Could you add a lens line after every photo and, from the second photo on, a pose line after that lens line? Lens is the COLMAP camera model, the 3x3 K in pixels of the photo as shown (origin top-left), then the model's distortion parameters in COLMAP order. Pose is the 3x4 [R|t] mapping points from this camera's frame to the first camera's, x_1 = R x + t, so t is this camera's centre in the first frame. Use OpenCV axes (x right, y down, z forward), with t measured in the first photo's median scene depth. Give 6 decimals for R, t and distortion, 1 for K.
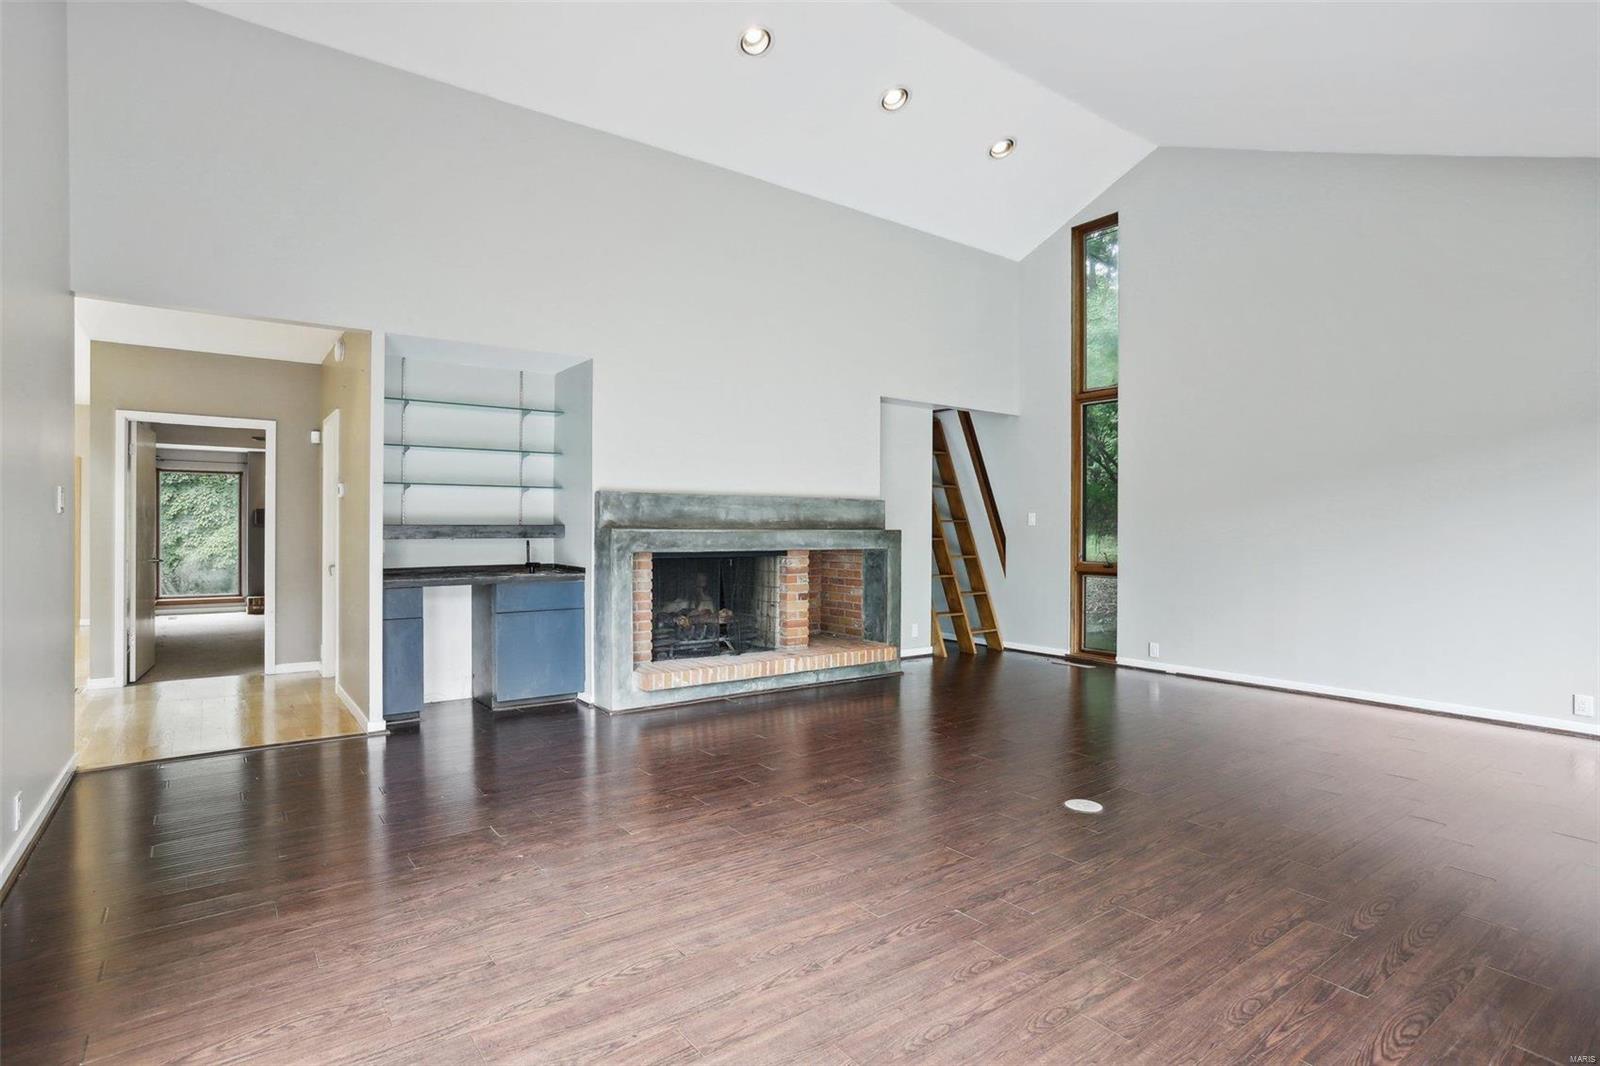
lens RADIAL K [[818.0, 0, 800.6], [0, 818.0, 526.8], [0, 0, 1]] dist [-0.032898, 0.001067]
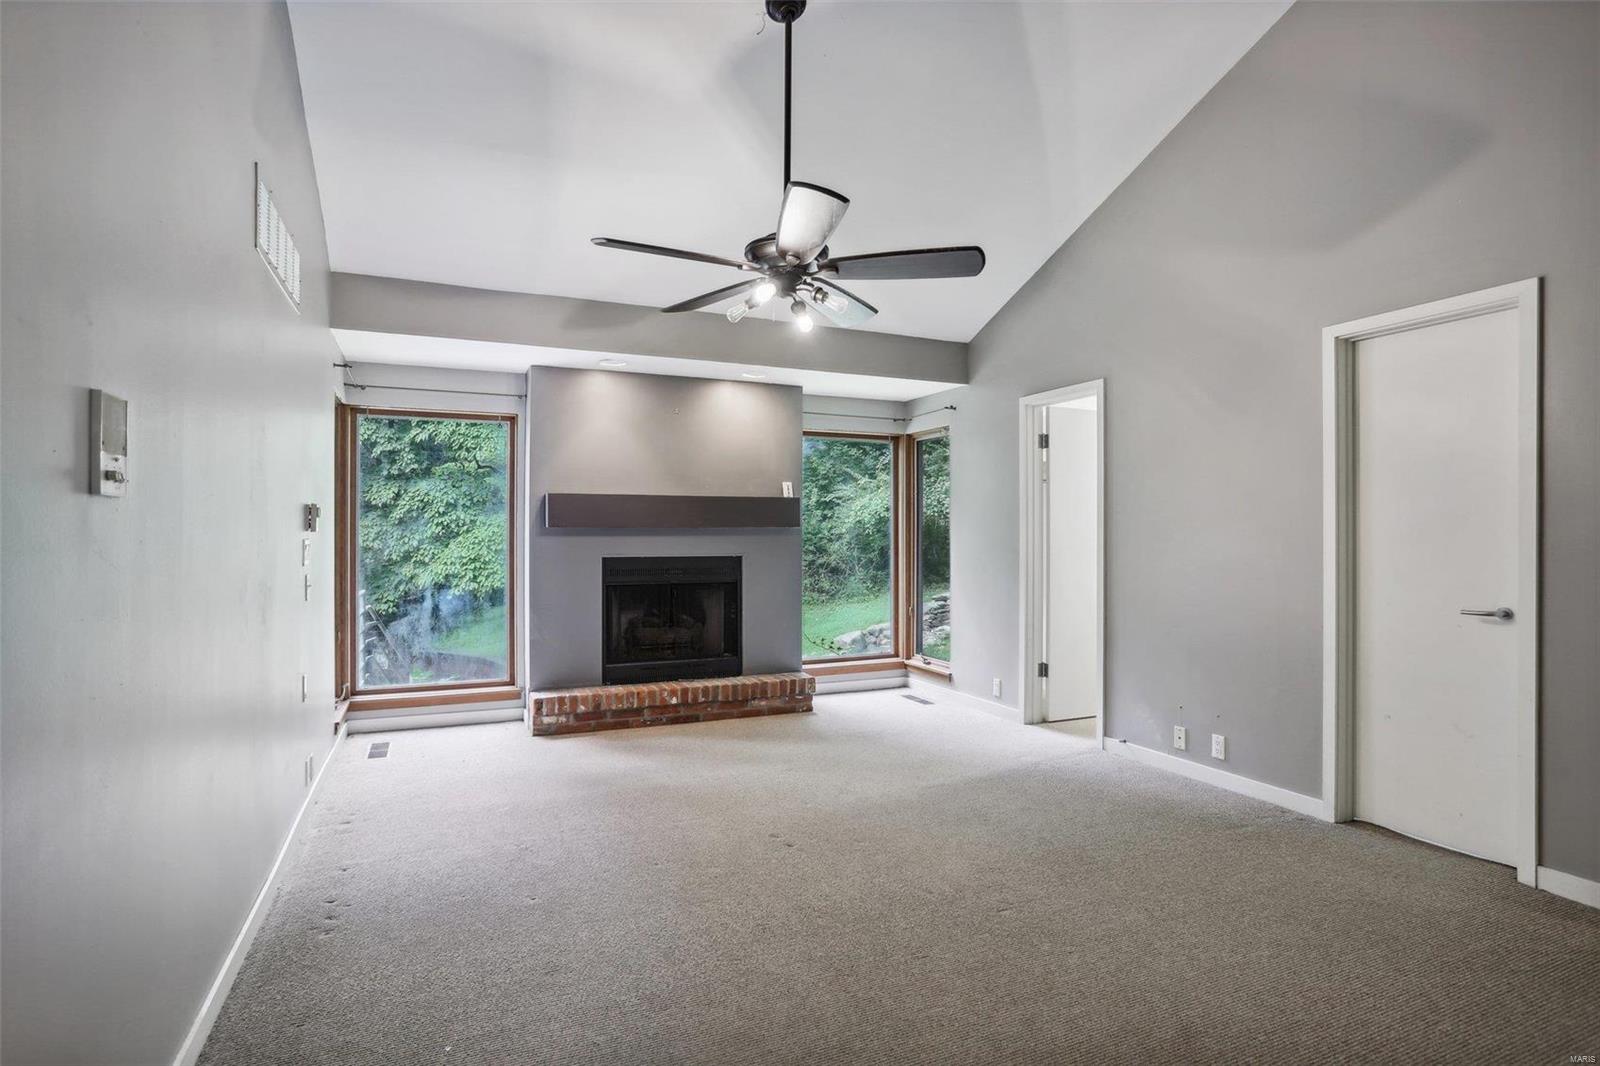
lens RADIAL K [[846.8, 0, 800.0], [0, 846.8, 533.0], [0, 0, 1]] dist [-0.070251, 0.000749]
pose [[0.974572, -0.002941, -0.224055, -0.282902], [0.002610, 0.999995, -0.001774, 0.000267], [0.224060, 0.001144, 0.974575, 0.376104]]
